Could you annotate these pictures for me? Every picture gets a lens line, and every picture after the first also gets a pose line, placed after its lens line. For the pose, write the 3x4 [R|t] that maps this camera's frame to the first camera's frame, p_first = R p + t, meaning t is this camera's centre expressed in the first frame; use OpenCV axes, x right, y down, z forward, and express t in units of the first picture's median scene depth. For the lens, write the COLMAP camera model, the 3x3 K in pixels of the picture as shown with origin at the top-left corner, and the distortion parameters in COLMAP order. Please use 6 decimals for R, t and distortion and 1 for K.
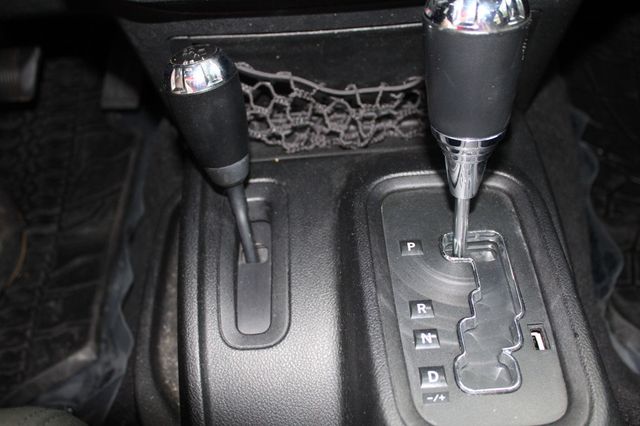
lens RADIAL K [[674.3, 0, 320.0], [0, 674.3, 213.0], [0, 0, 1]] dist [-0.103561, 0.122049]
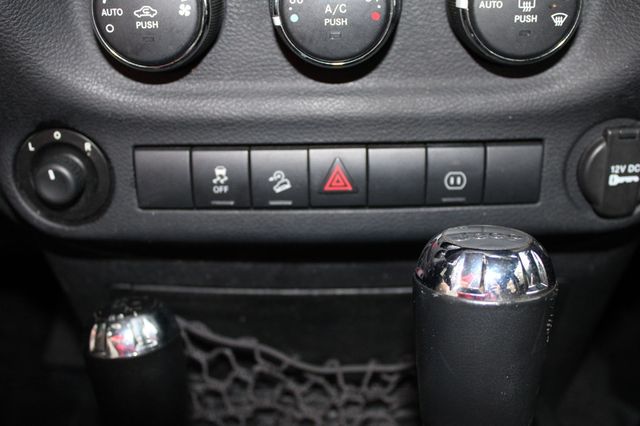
lens RADIAL K [[704.1, 0, 320.0], [0, 704.1, 213.0], [0, 0, 1]] dist [-0.075626, 0.011317]
pose [[0.997311, 0.059227, -0.043168, 0.060209], [-0.071082, 0.925140, -0.372913, -0.043857], [0.017850, 0.374979, 0.926862, 0.175892]]
